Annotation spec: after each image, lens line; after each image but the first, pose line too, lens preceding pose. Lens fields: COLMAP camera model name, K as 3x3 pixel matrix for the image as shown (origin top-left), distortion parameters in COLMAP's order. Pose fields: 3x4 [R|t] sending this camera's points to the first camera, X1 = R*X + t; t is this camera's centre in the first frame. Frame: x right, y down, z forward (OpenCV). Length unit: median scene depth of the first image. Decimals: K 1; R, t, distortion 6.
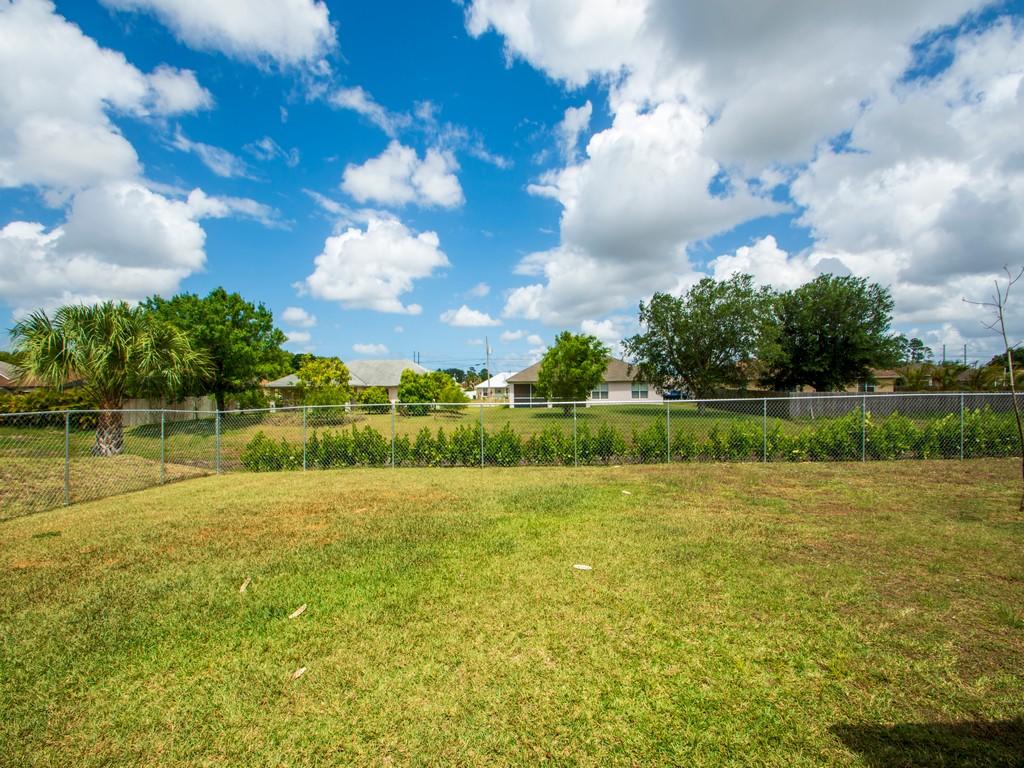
lens RADIAL K [[455.7, 0, 506.9], [0, 455.7, 392.9], [0, 0, 1]] dist [0.001815, -0.016343]
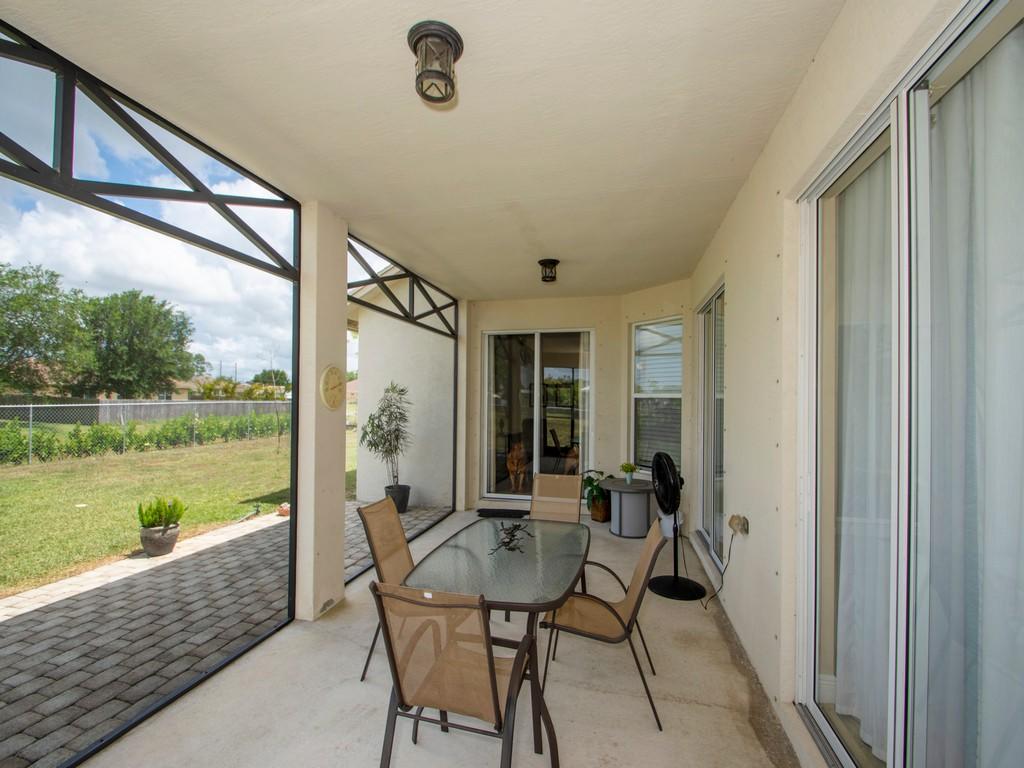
lens RADIAL K [[455.7, 0, 506.9], [0, 455.7, 392.9], [0, 0, 1]] dist [0.001815, -0.016343]
pose [[0.229075, 0.028635, 0.972988, -0.146964], [-0.012027, 0.999574, -0.026586, 0.000833], [-0.973334, -0.005612, 0.229322, -0.116000]]
